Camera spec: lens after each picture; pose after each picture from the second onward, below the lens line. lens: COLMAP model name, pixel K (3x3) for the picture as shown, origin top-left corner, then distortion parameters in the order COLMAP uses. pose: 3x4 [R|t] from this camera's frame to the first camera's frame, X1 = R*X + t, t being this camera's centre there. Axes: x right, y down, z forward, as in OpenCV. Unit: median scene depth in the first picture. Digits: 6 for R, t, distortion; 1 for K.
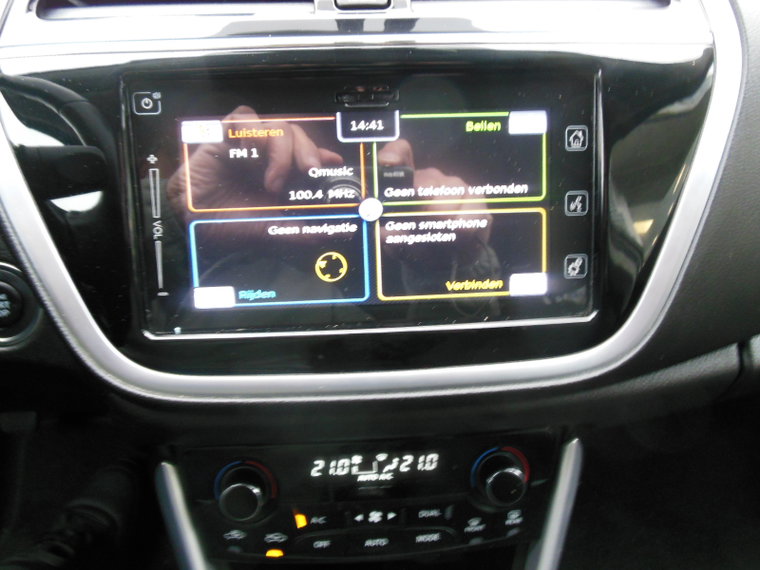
lens RADIAL K [[559.2, 0, 382.5], [0, 559.2, 282.8], [0, 0, 1]] dist [-0.035794, 0.041631]
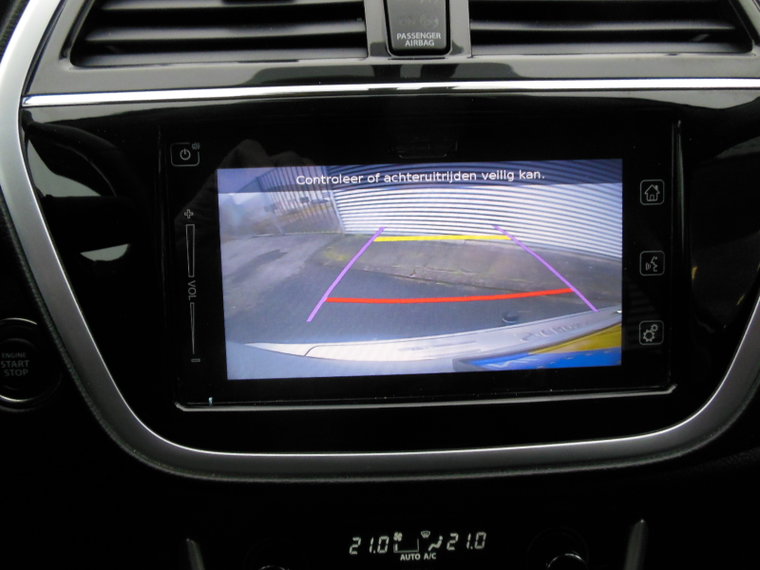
lens RADIAL K [[550.3, 0, 379.3], [0, 550.3, 286.4], [0, 0, 1]] dist [-0.098431, 0.152751]
pose [[0.999695, 0.005600, -0.024038, -0.072714], [-0.007023, 0.998201, -0.059551, -0.048726], [0.023661, 0.059701, 0.997936, 0.110543]]
